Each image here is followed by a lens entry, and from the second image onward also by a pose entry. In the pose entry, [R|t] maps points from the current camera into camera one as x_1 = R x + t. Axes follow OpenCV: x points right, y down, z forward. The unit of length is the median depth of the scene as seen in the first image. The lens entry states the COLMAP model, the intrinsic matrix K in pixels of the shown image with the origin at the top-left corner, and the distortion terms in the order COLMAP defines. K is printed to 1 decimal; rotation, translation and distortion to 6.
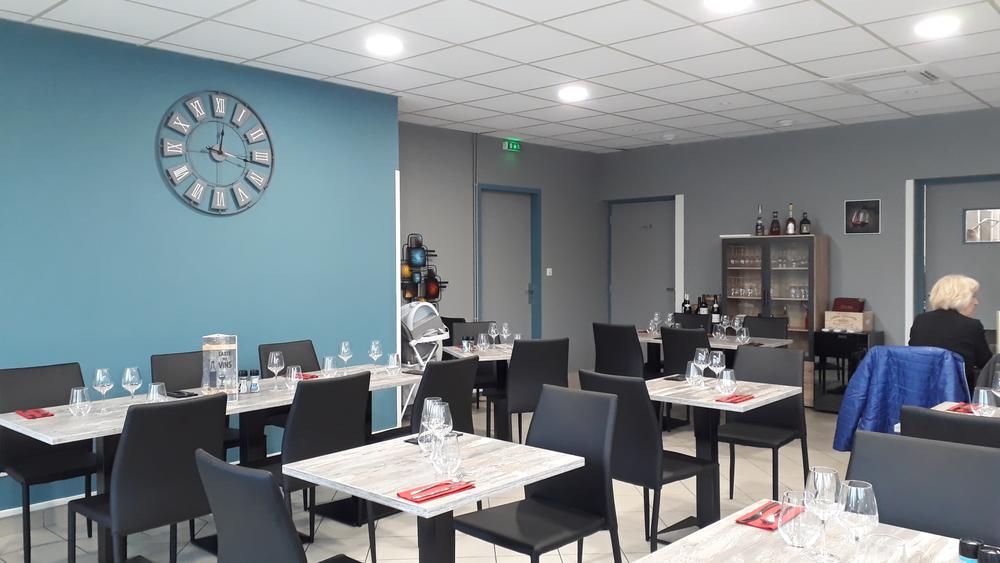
lens RADIAL K [[783.9, 0, 500.0], [0, 783.9, 281.5], [0, 0, 1]] dist [-0.001389, -0.004993]
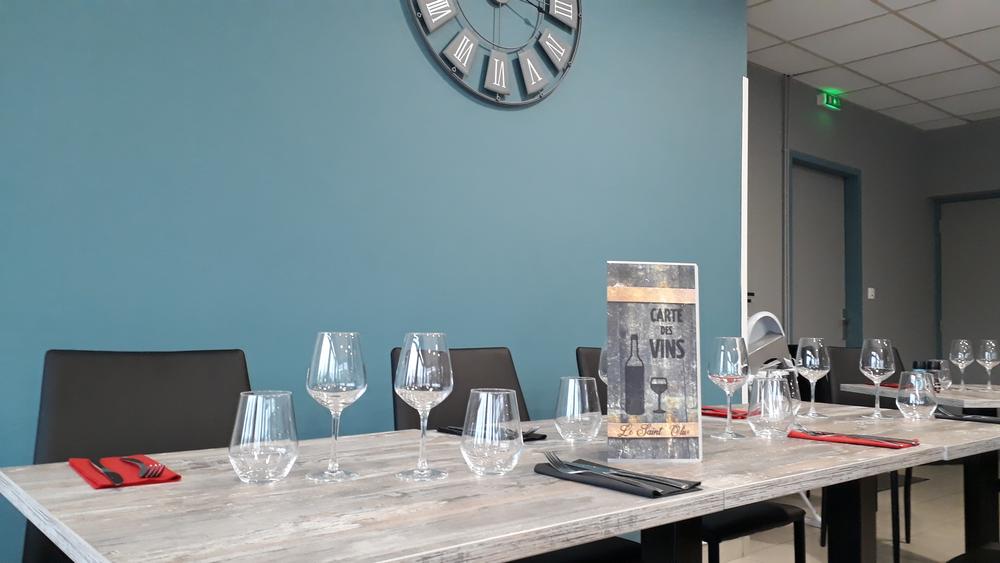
lens RADIAL K [[811.4, 0, 497.5], [0, 811.4, 234.9], [0, 0, 1]] dist [0.001806, -0.005293]
pose [[0.989186, 0.004719, -0.146588, -0.287712], [-0.025710, 0.989585, -0.141634, 0.084607], [0.144393, 0.143871, 0.979006, 0.496220]]
